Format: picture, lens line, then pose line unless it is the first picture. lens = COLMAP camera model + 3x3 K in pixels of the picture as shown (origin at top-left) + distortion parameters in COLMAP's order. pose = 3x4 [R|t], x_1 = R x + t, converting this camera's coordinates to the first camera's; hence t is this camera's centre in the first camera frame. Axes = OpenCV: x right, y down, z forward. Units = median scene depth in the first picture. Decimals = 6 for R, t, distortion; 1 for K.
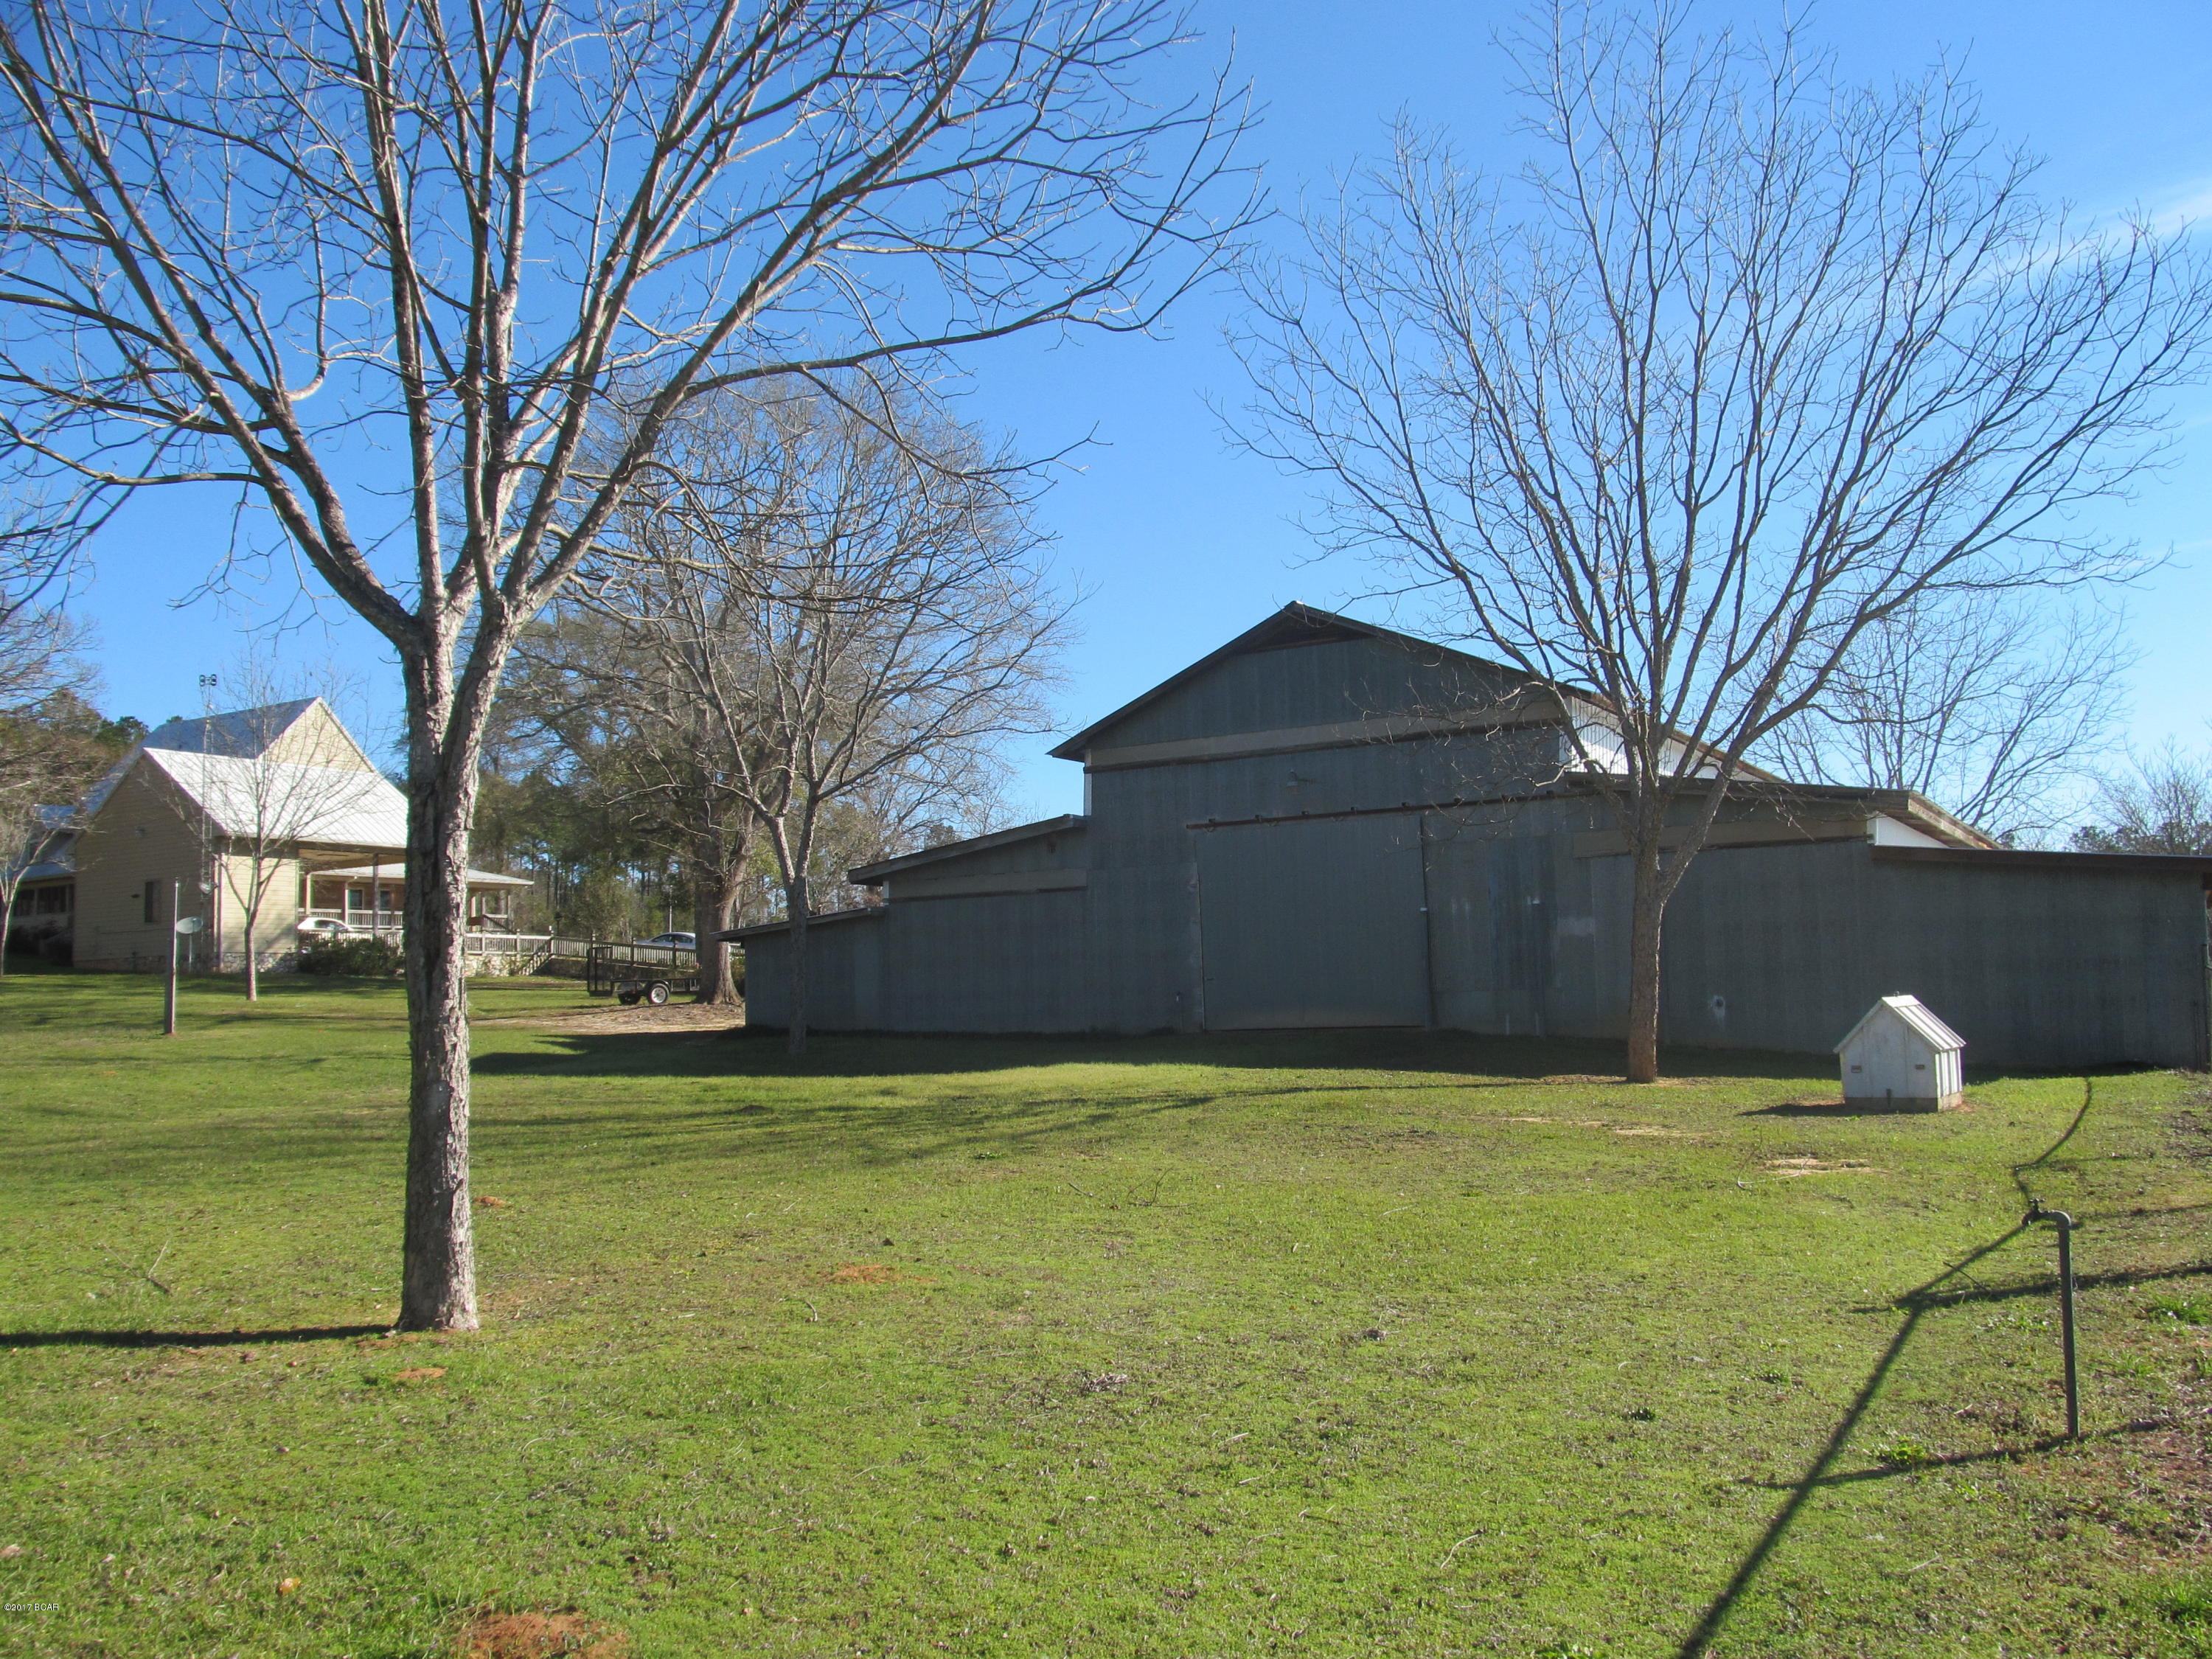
lens RADIAL K [[1842.4, 0, 1105.5], [0, 1842.4, 833.4], [0, 0, 1]] dist [-0.079715, 0.028504]
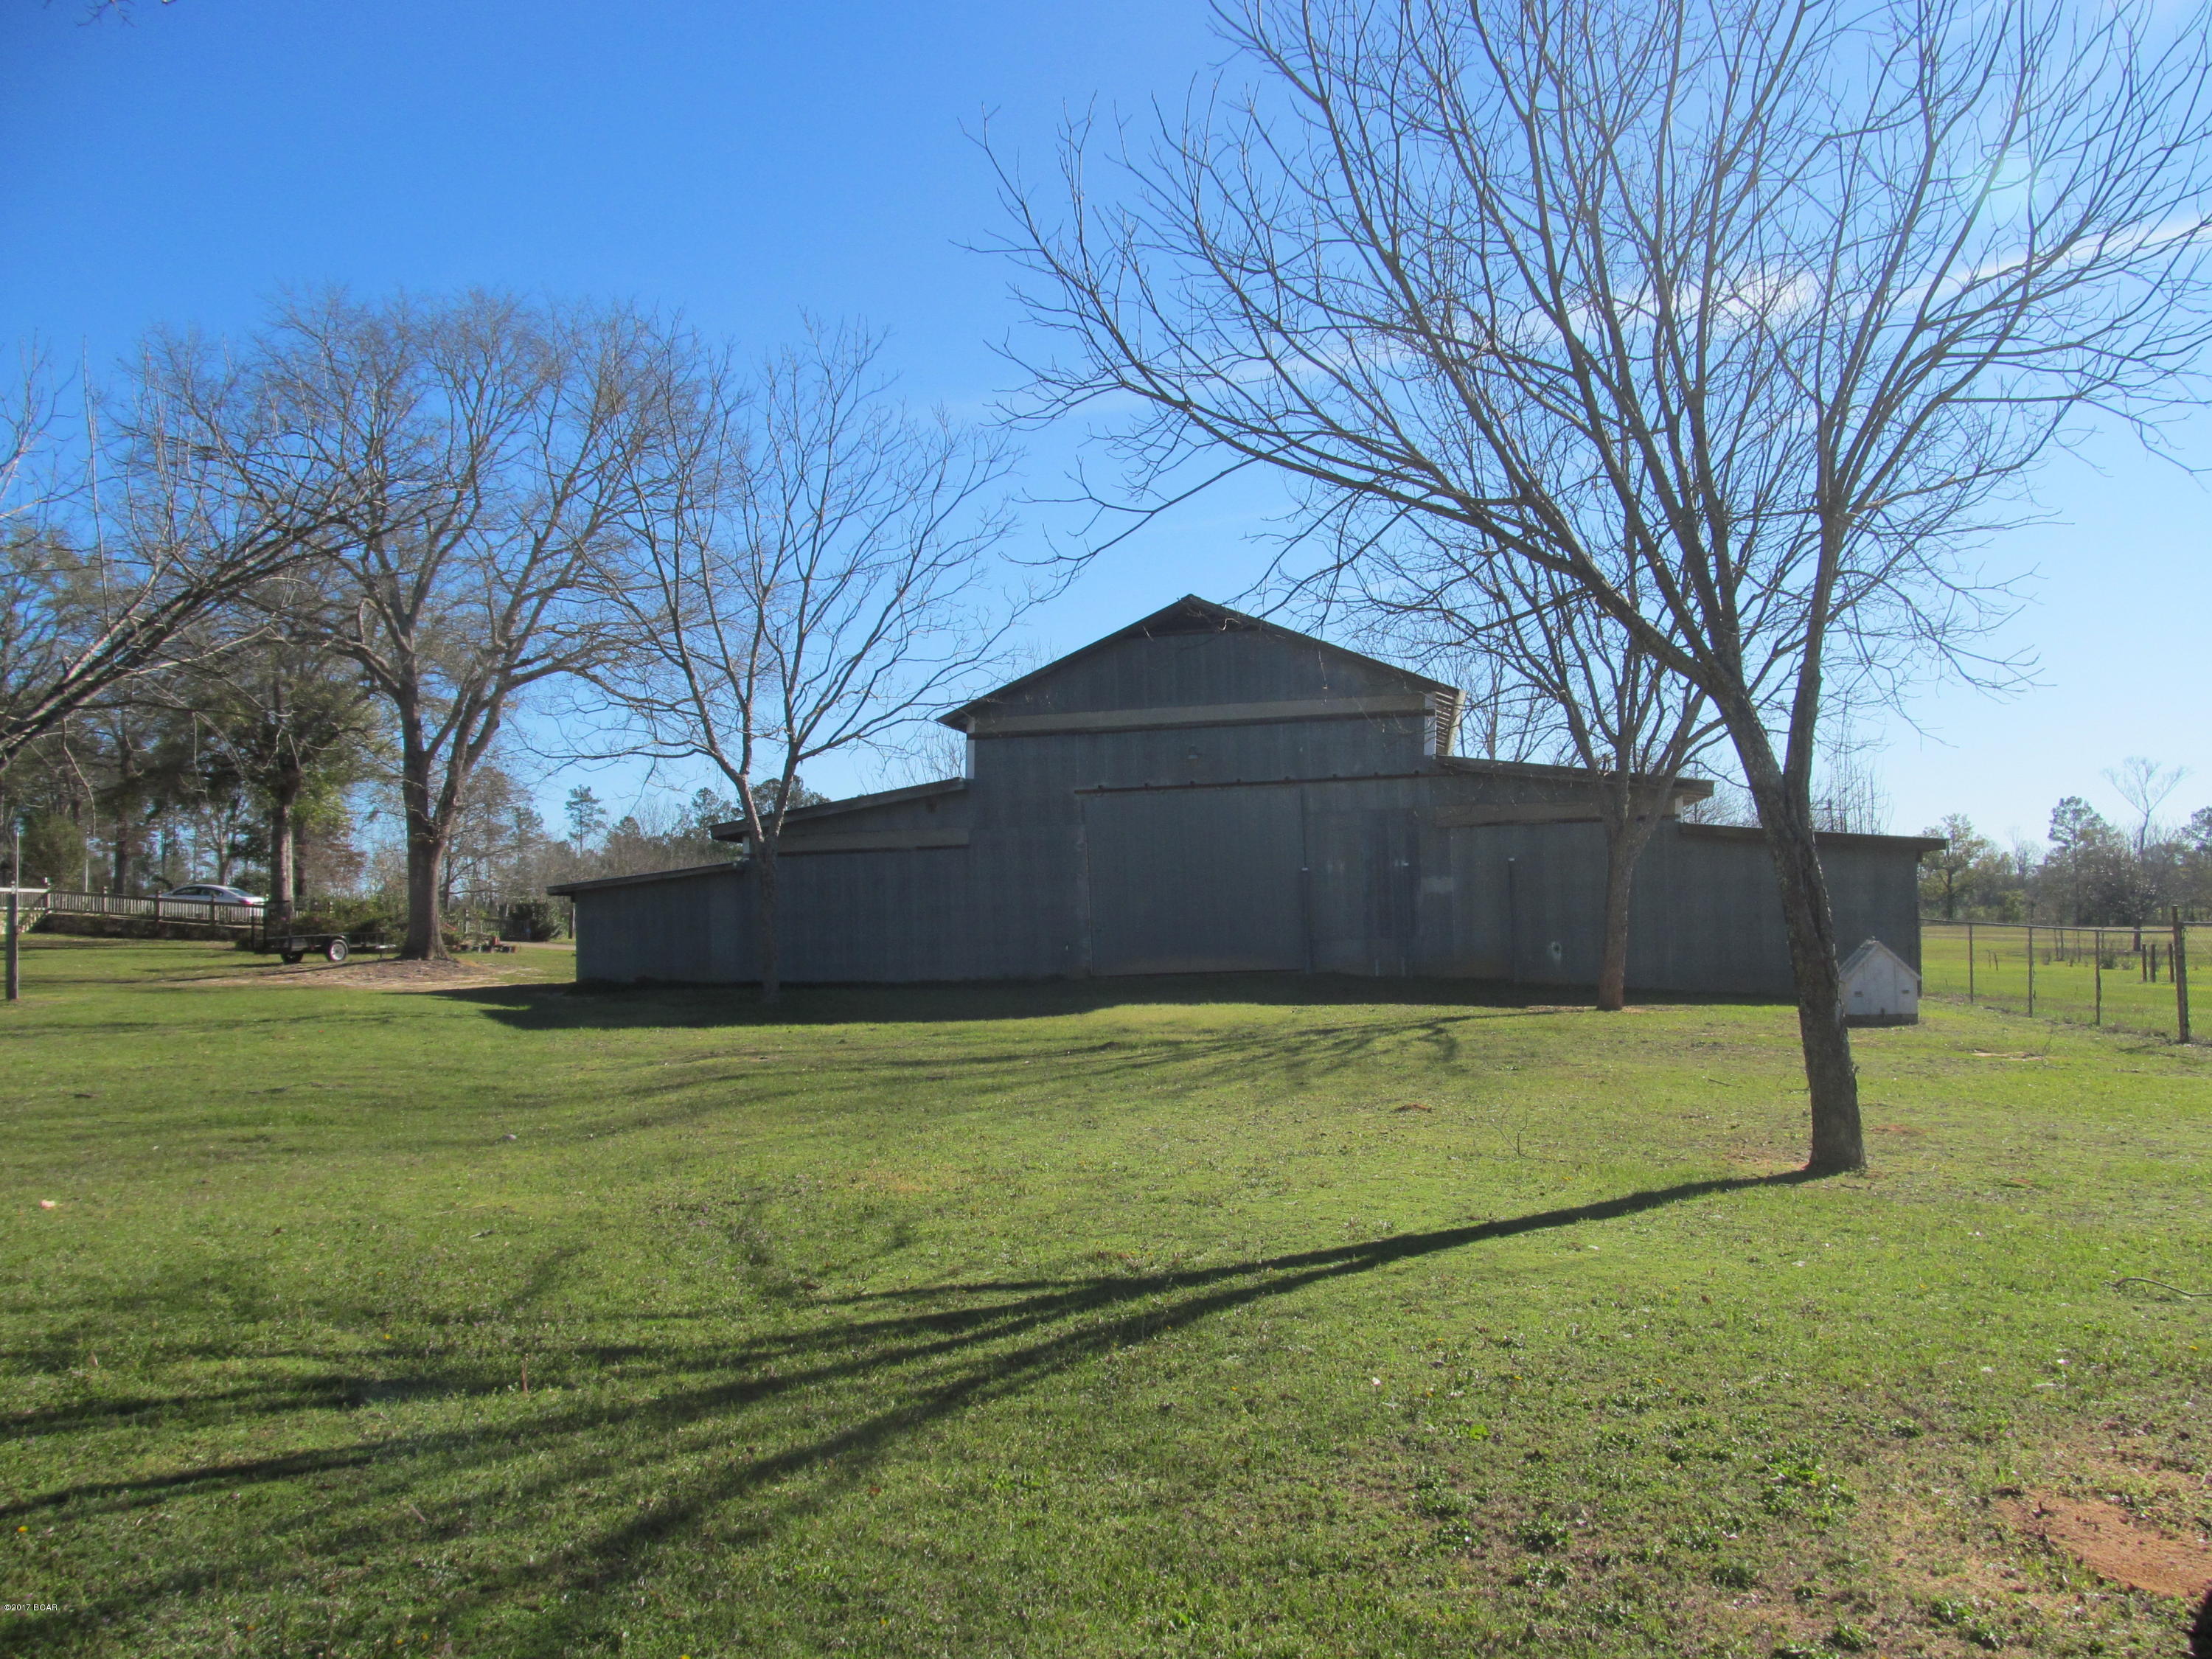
lens RADIAL K [[1842.4, 0, 1111.0], [0, 1842.4, 840.5], [0, 0, 1]] dist [-0.079715, 0.028504]
pose [[0.919241, 0.014242, 0.393437, -0.378279], [-0.025177, 0.999426, 0.022648, -0.000184], [-0.392889, -0.030725, 0.919072, -0.018096]]
